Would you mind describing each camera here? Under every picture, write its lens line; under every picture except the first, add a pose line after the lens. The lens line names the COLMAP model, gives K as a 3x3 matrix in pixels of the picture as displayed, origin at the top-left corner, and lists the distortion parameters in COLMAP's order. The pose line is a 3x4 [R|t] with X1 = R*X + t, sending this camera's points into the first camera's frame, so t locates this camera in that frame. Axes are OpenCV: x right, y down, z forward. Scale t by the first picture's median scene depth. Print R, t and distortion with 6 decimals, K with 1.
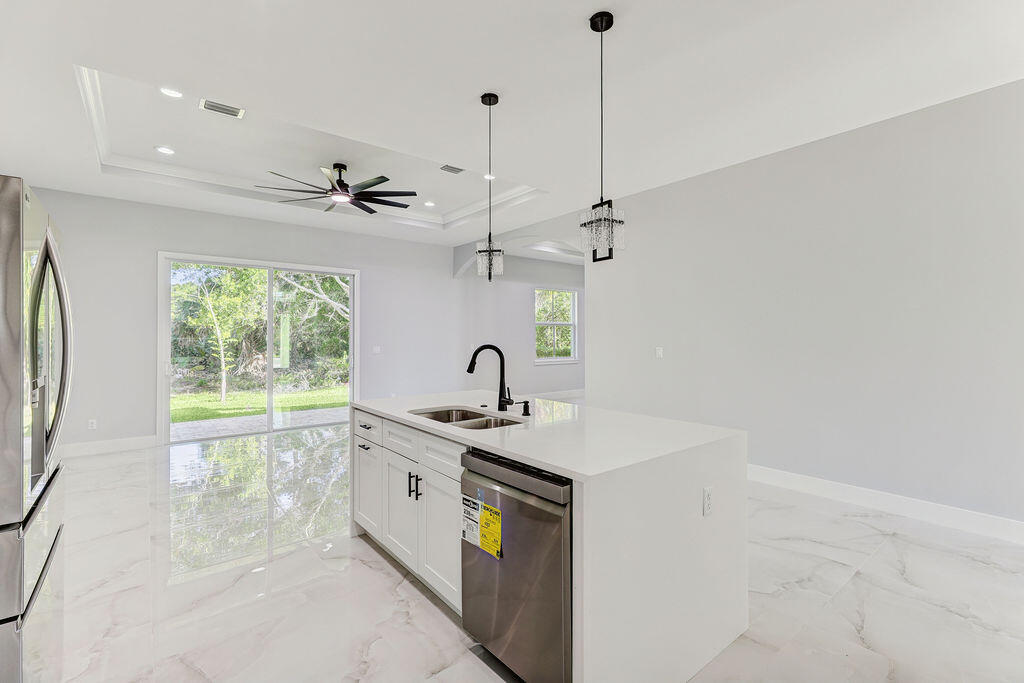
lens RADIAL K [[456.4, 0, 513.3], [0, 456.4, 336.2], [0, 0, 1]] dist [-0.000796, 0.002197]
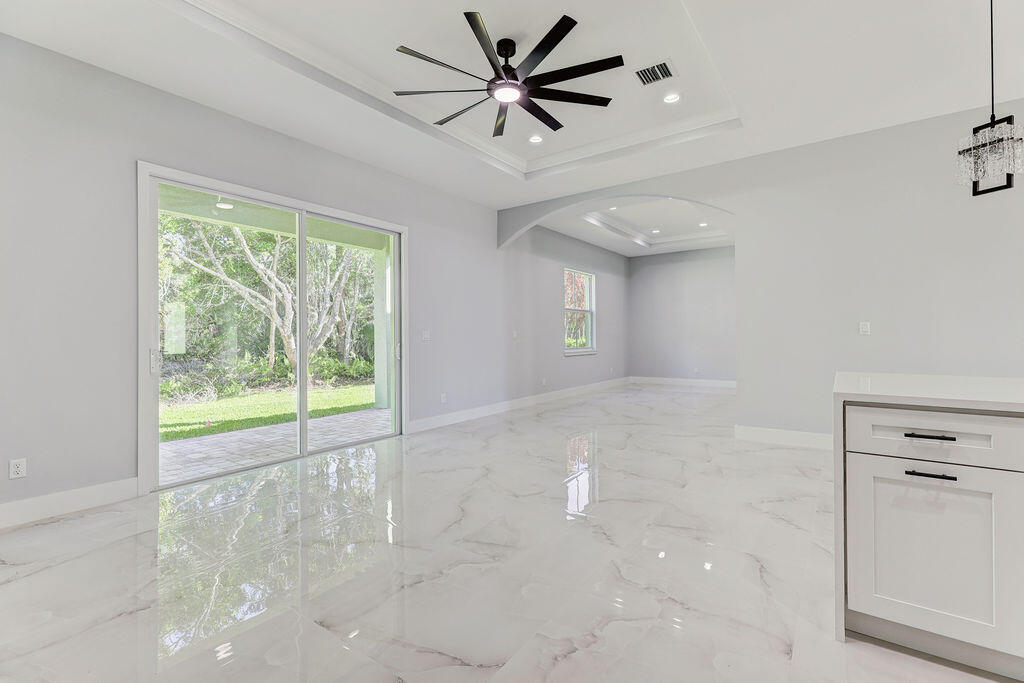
lens RADIAL K [[456.4, 0, 506.5], [0, 456.4, 330.1], [0, 0, 1]] dist [-0.000796, 0.002197]
pose [[0.967251, -0.000068, 0.253823, -0.259170], [0.003012, 0.999933, -0.011213, 0.020833], [-0.253805, 0.011610, 0.967186, 0.174008]]
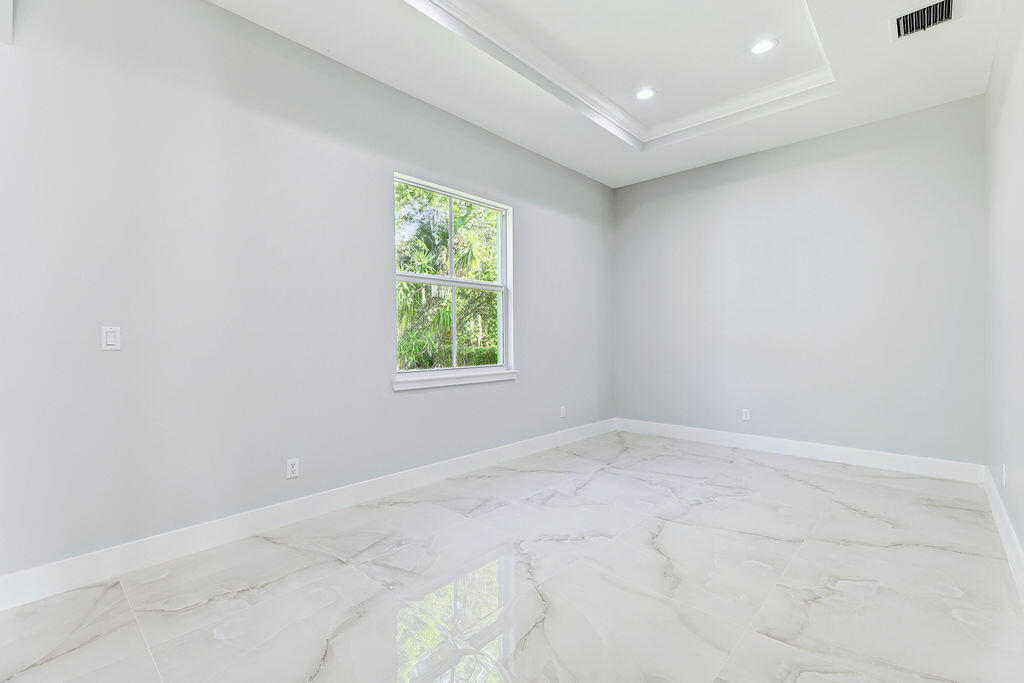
lens RADIAL K [[456.4, 0, 503.7], [0, 456.4, 341.2], [0, 0, 1]] dist [-0.000796, 0.002197]
pose [[0.992042, -0.002455, 0.125886, 0.079586], [0.001715, 0.999981, 0.005989, 0.021048], [-0.125898, -0.005726, 0.992027, 0.591168]]
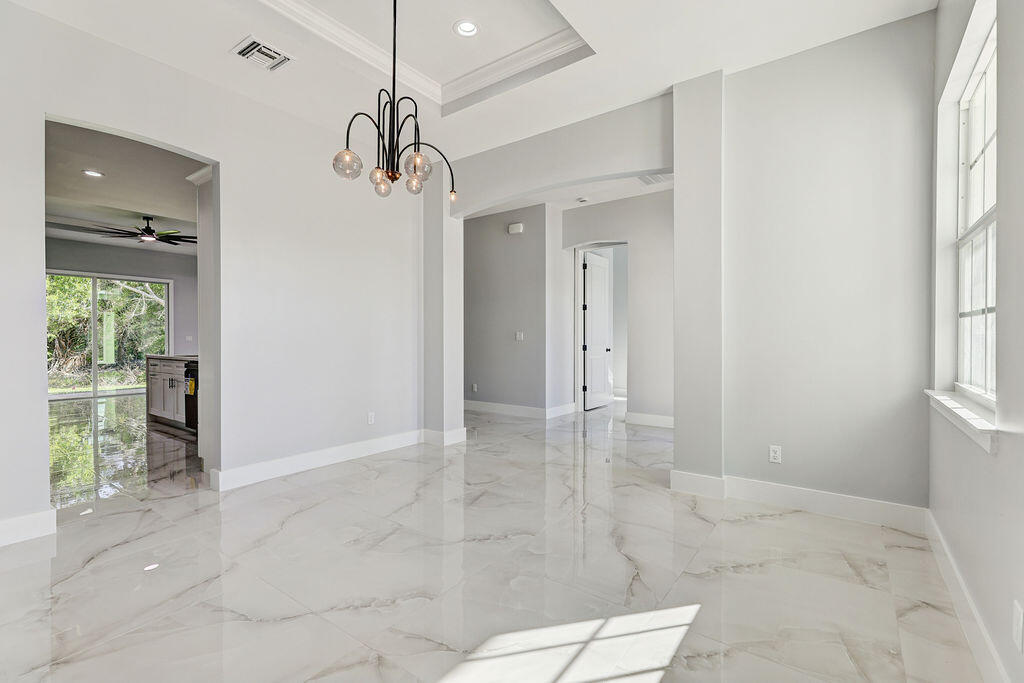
lens RADIAL K [[456.4, 0, 518.7], [0, 456.4, 344.5], [0, 0, 1]] dist [-0.000796, 0.002197]
pose [[0.964772, -0.003386, 0.263064, 0.257232], [0.000176, 0.999925, 0.012226, 0.026365], [-0.263086, -0.011750, 0.964701, -0.505310]]
